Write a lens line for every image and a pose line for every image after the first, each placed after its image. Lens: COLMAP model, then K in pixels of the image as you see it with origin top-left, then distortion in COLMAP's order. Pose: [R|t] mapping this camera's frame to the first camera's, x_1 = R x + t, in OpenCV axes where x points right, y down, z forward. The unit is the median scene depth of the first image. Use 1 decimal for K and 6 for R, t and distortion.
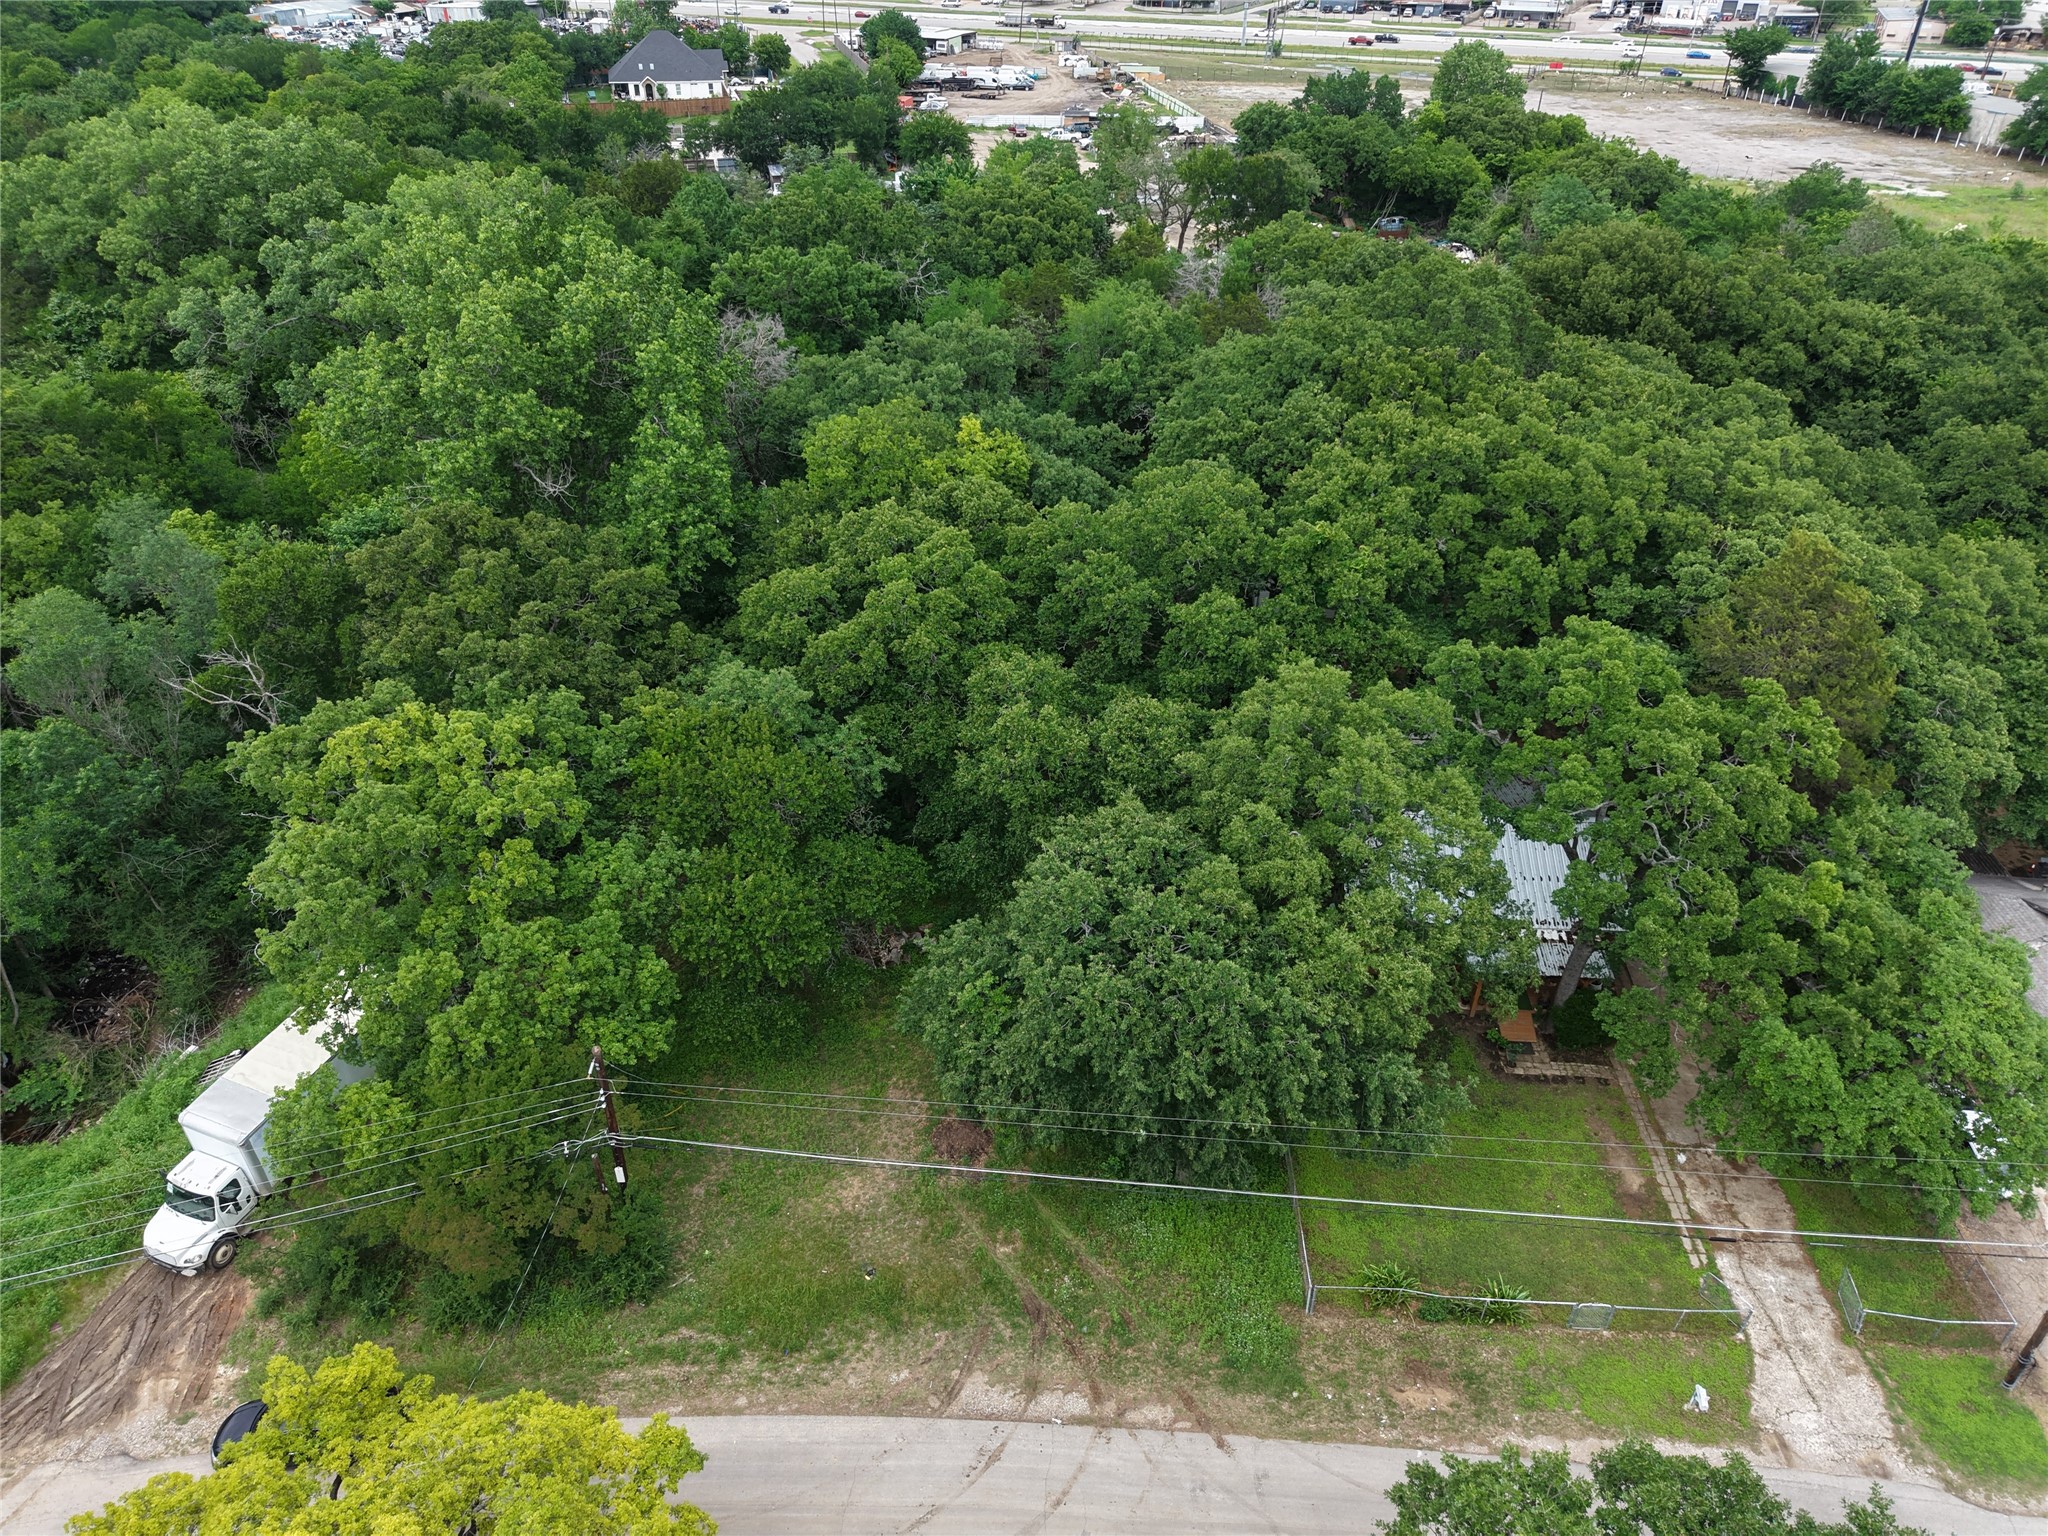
lens RADIAL K [[1360.3, 0, 1028.0], [0, 1360.3, 775.3], [0, 0, 1]] dist [0.011439, -0.009331]
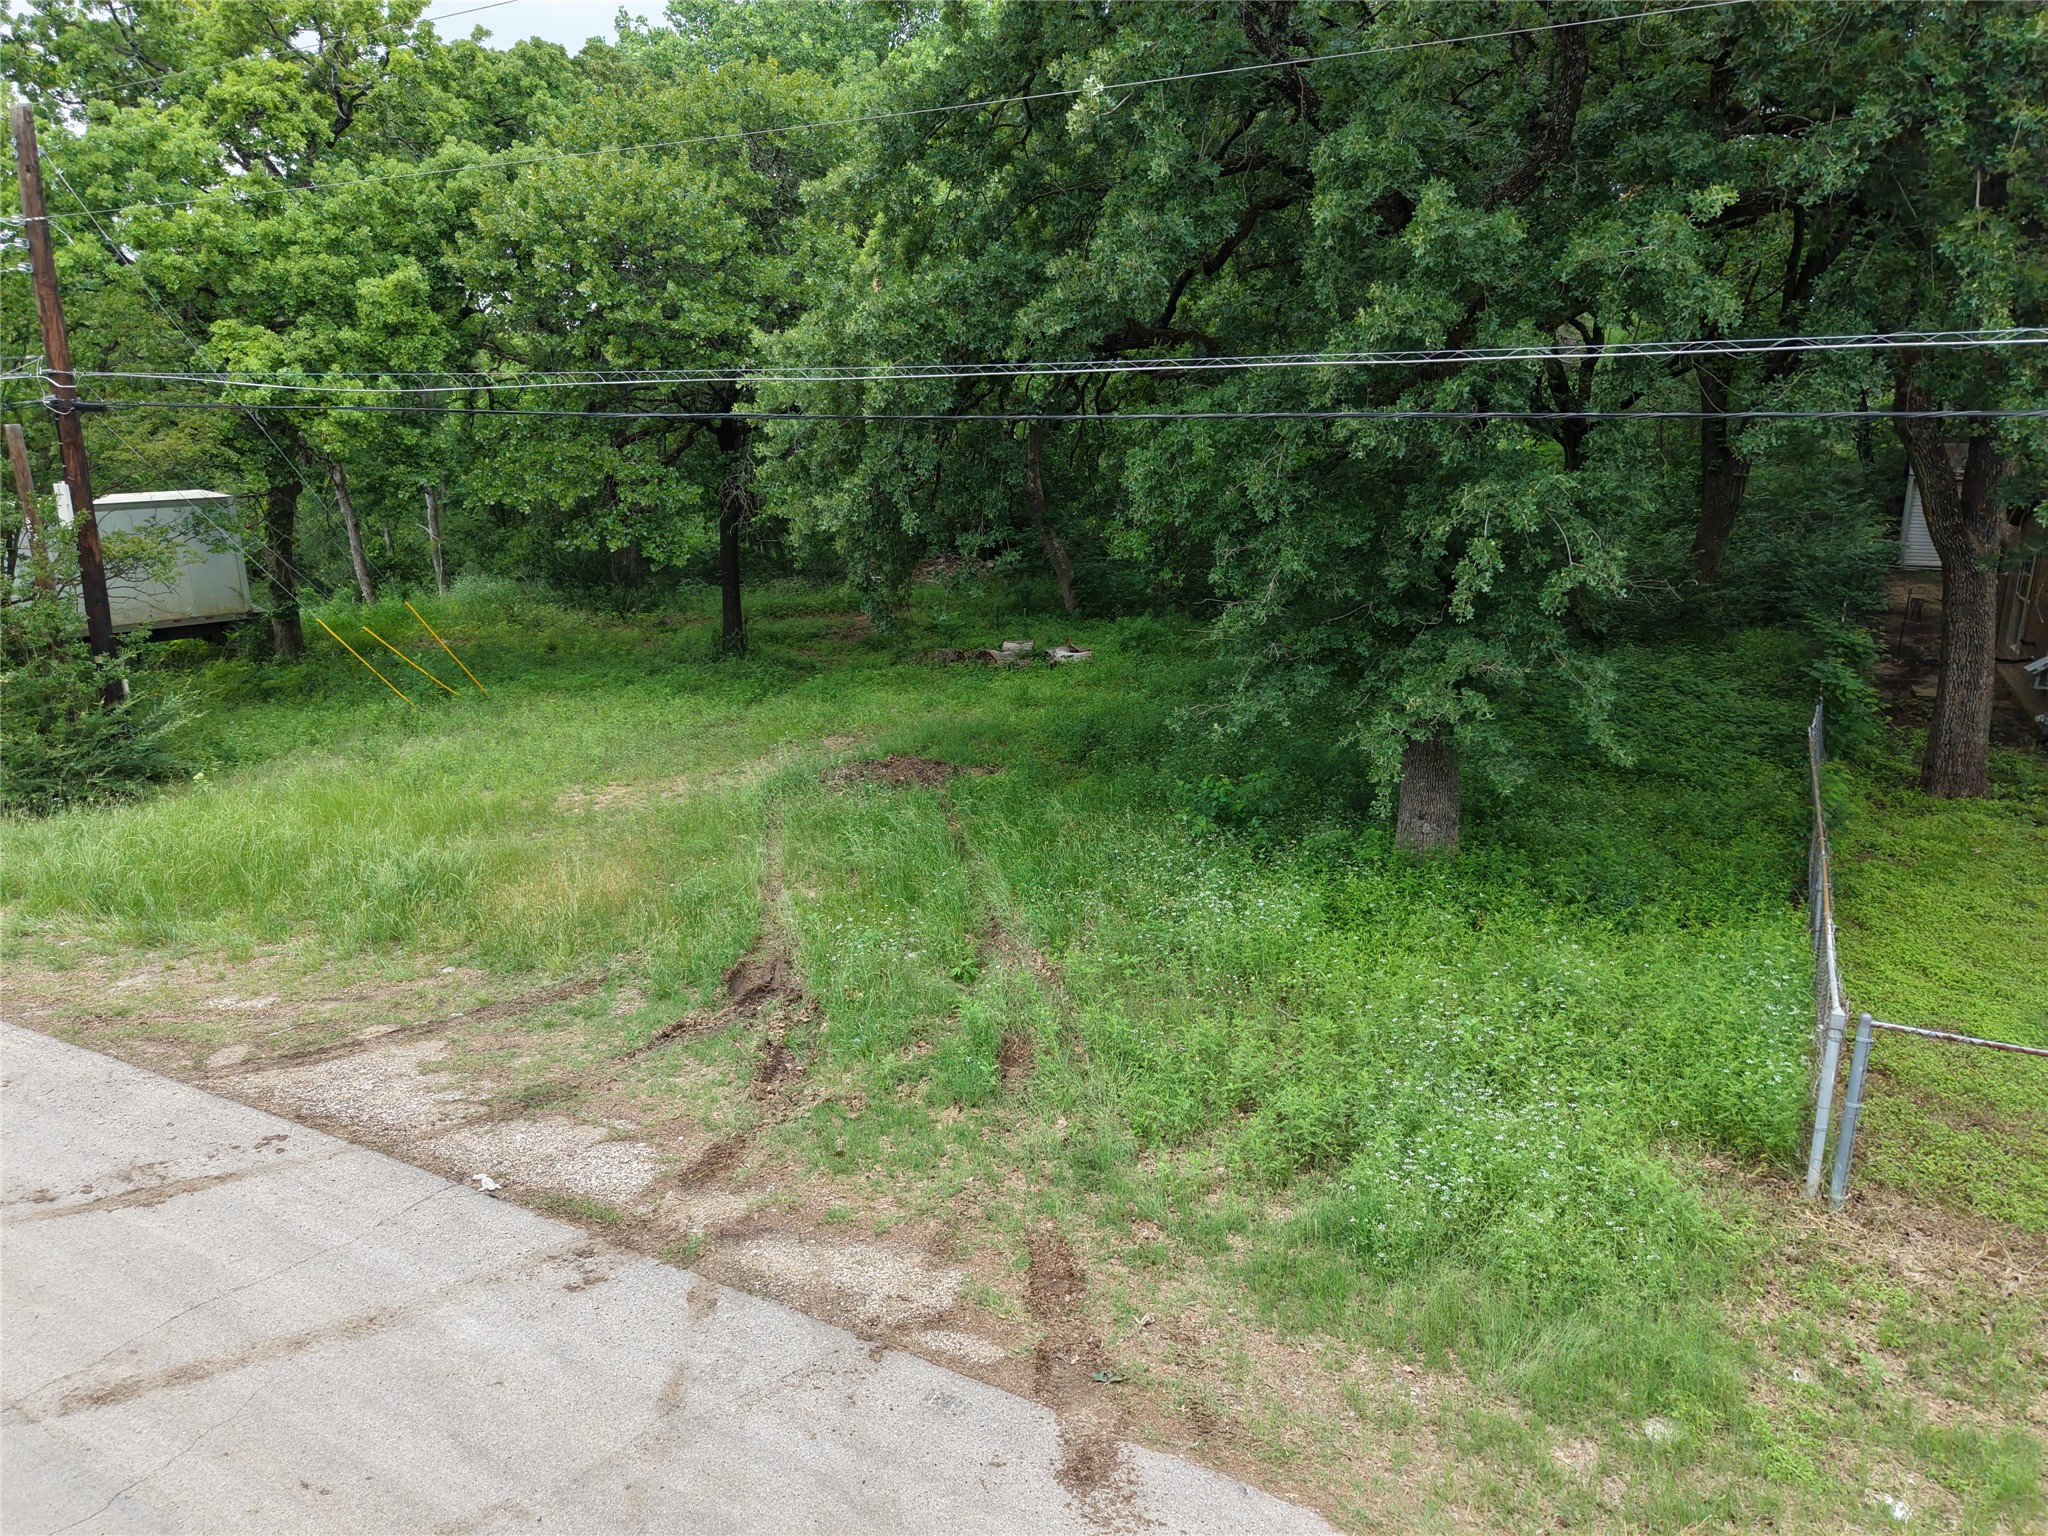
lens RADIAL K [[1360.3, 0, 1022.7], [0, 1360.3, 783.2], [0, 0, 1]] dist [0.011439, -0.009331]
pose [[0.898551, 0.104180, -0.426324, 0.168975], [-0.238279, 0.931578, -0.274564, 0.397466], [0.368550, 0.348294, 0.861895, 0.713912]]
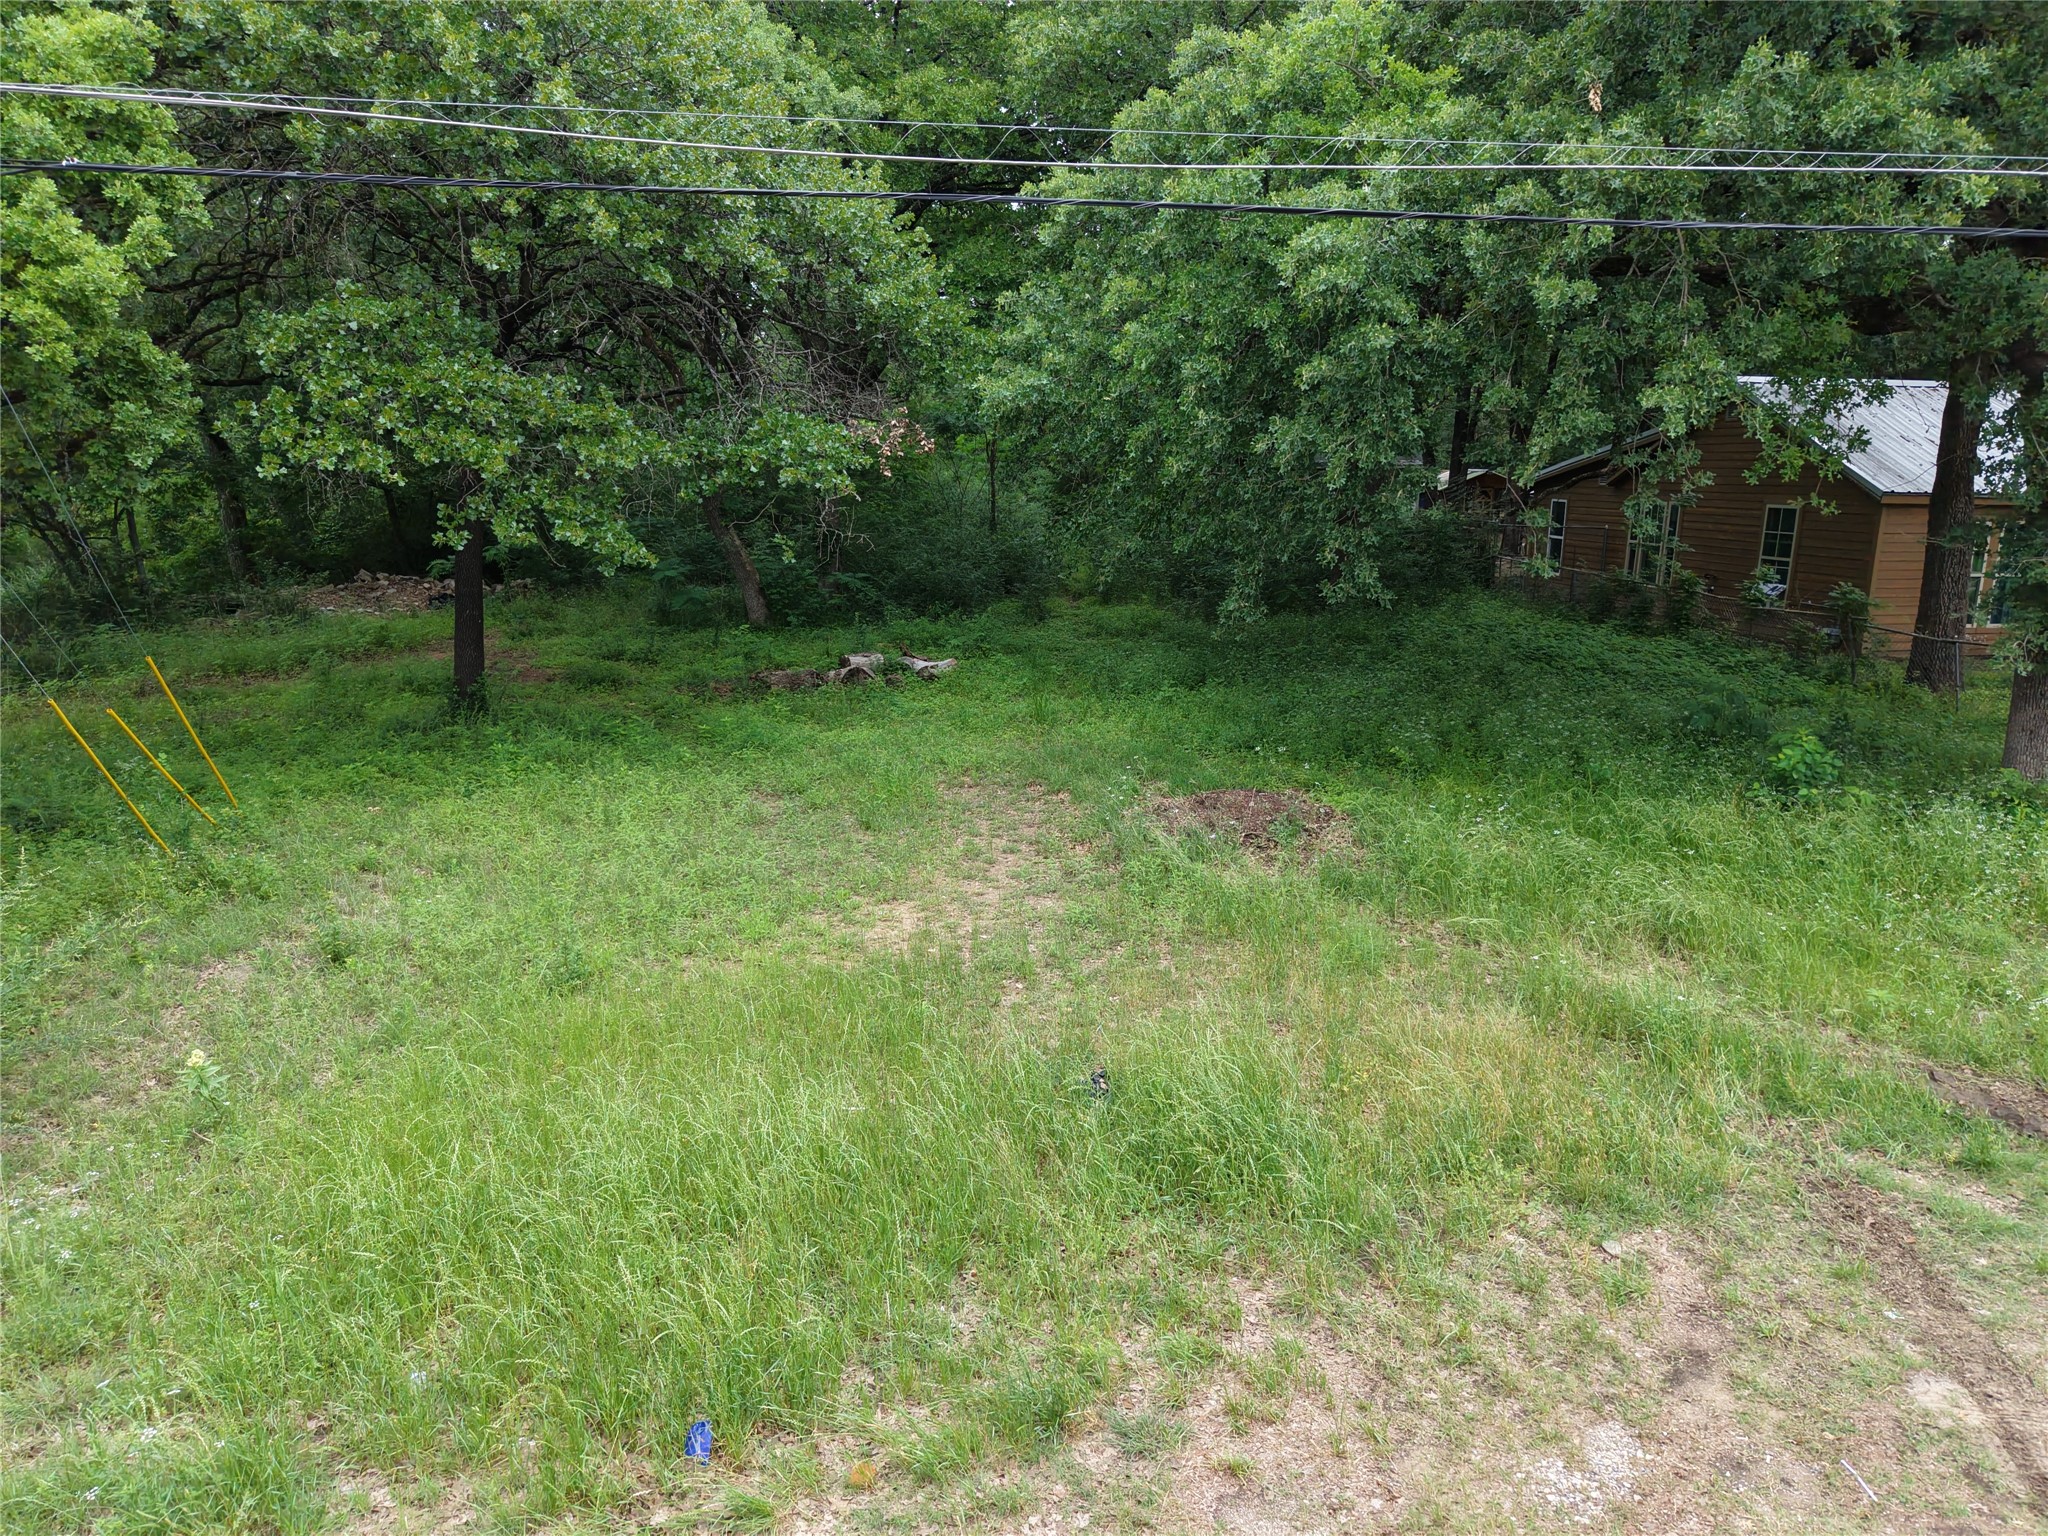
lens RADIAL K [[1360.3, 0, 1024.0], [0, 1360.3, 771.3], [0, 0, 1]] dist [0.011439, -0.009331]
pose [[0.982424, -0.046590, 0.180753, -0.154051], [0.106877, 0.934305, -0.340075, 0.378750], [-0.153034, 0.353416, 0.922864, 0.782092]]
